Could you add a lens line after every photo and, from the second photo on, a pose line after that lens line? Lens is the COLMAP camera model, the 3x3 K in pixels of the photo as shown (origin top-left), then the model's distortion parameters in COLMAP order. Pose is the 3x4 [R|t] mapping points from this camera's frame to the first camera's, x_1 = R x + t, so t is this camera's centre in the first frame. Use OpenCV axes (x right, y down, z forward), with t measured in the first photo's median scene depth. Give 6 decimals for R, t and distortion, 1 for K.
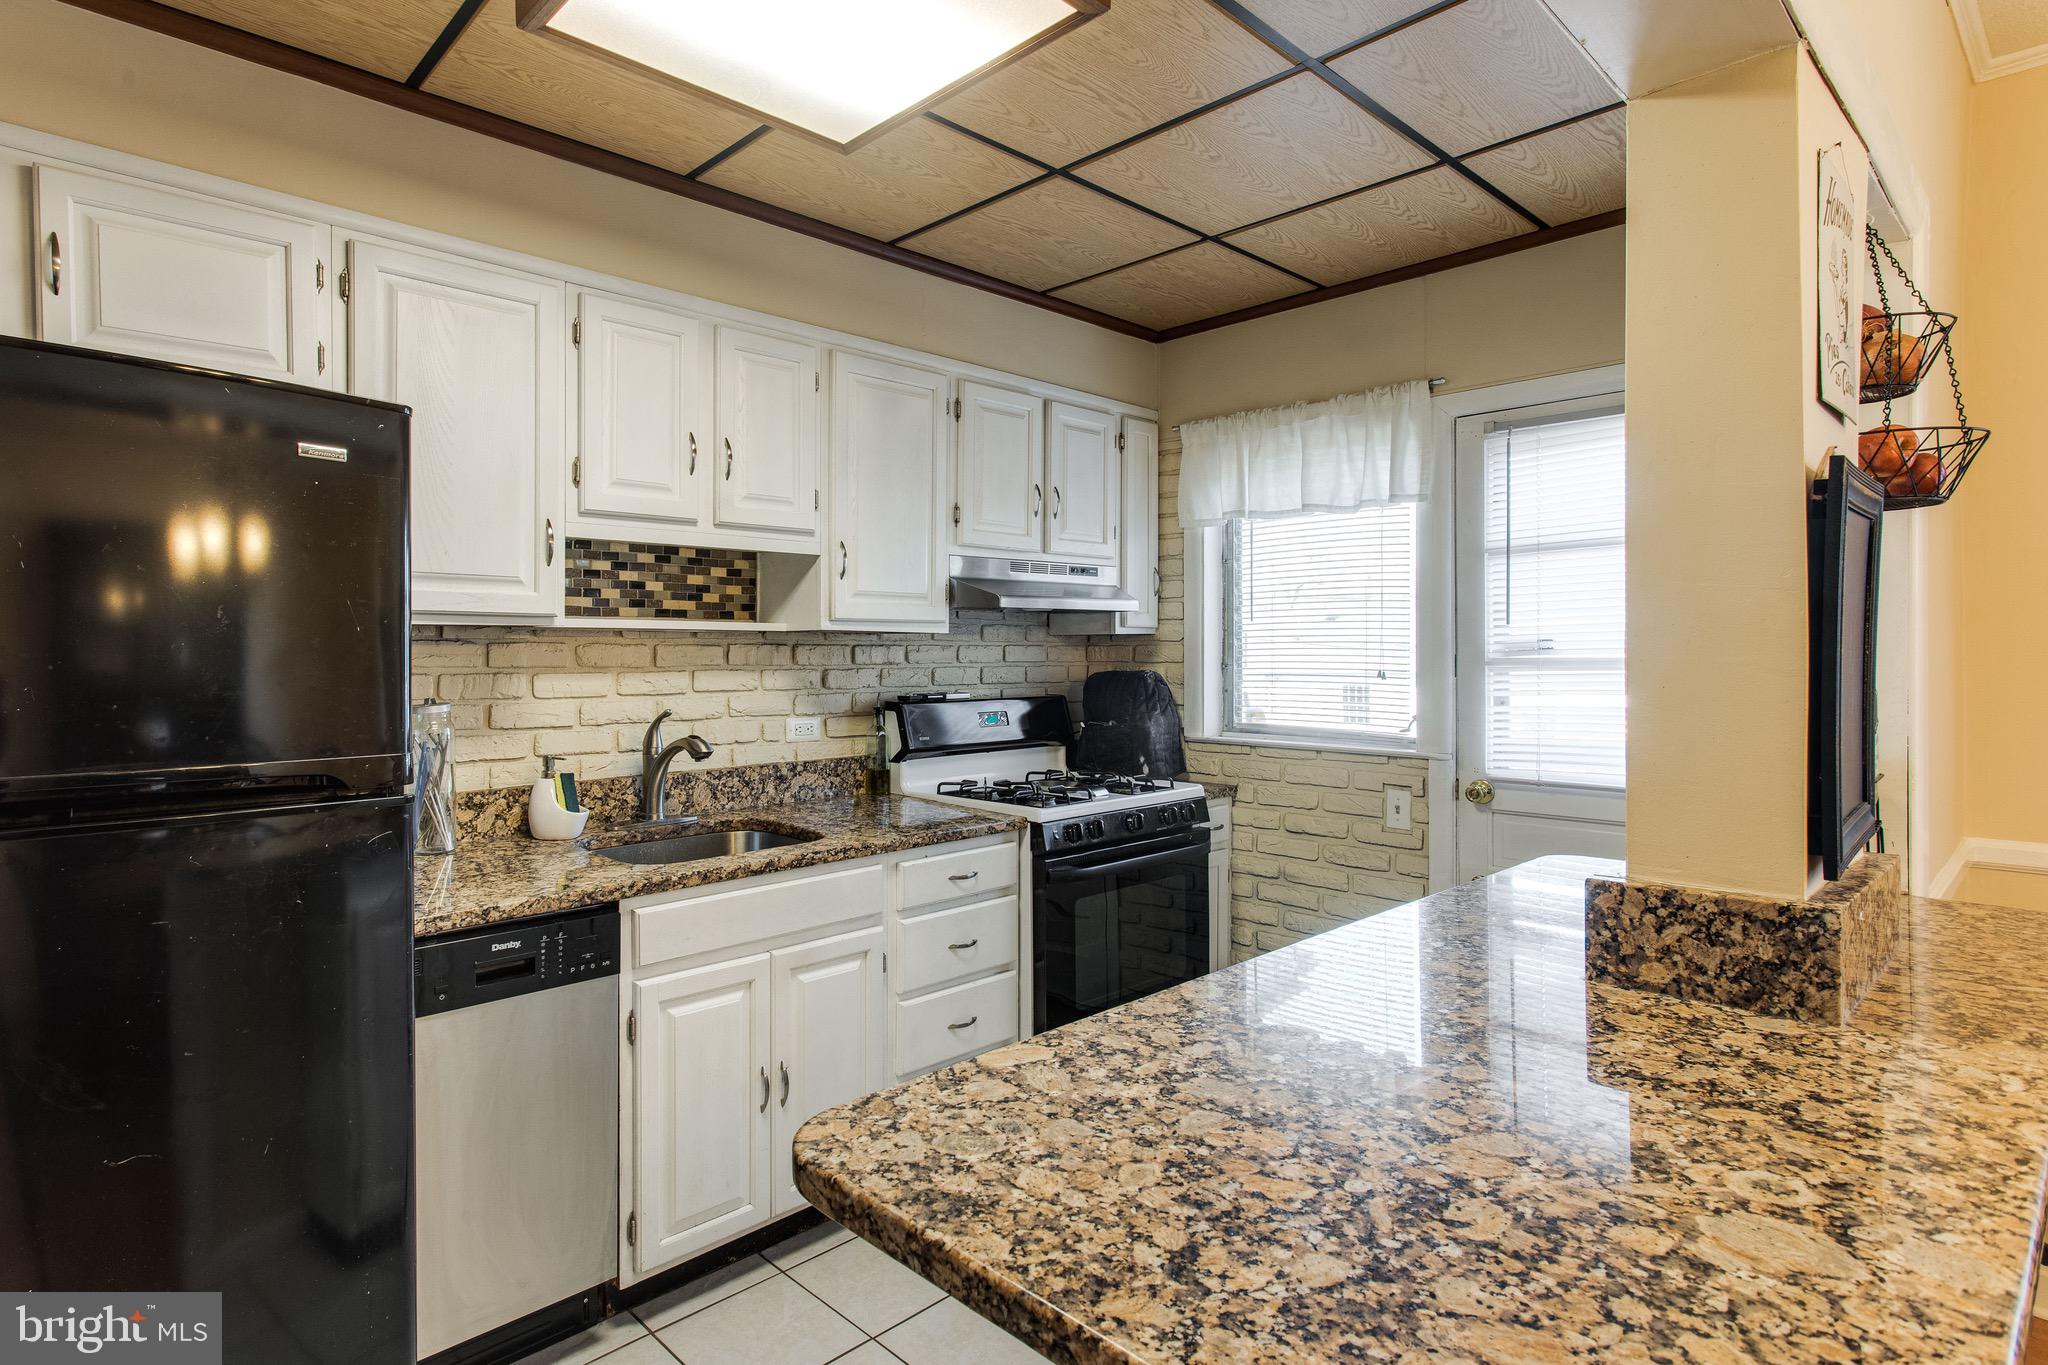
lens RADIAL K [[1060.5, 0, 925.1], [0, 1060.5, 650.3], [0, 0, 1]] dist [-0.002698, 0.000796]
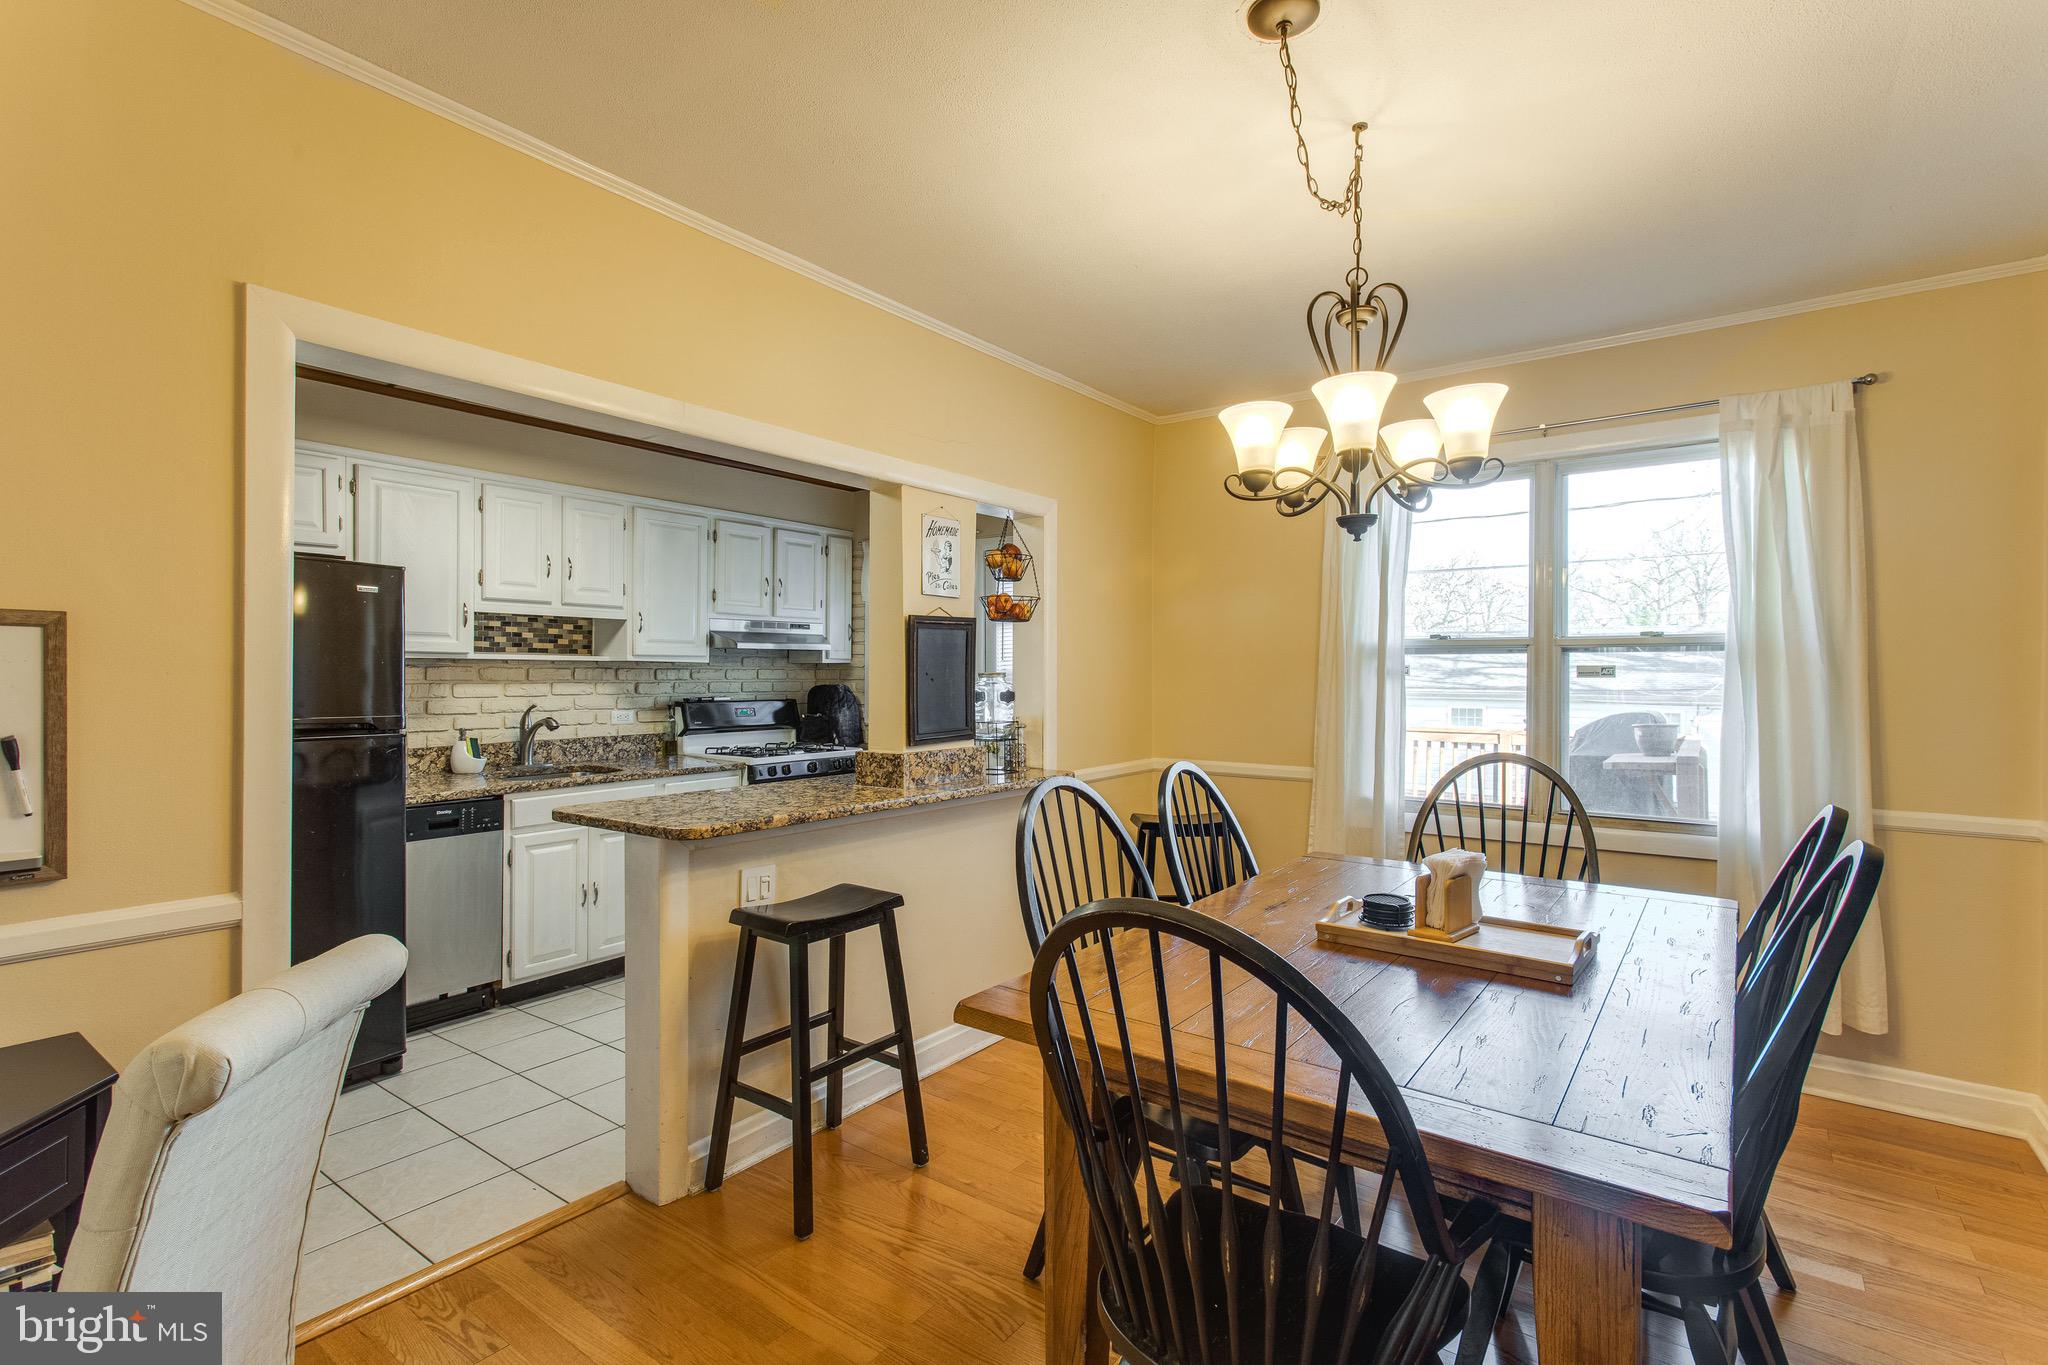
lens RADIAL K [[956.6, 0, 1021.4], [0, 956.6, 673.5], [0, 0, 1]] dist [0.006576, 0.003956]
pose [[0.978857, 0.005589, 0.204471, 0.211856], [-0.006307, 0.999976, 0.002861, -0.005806], [-0.204450, -0.004090, 0.978869, -0.693463]]
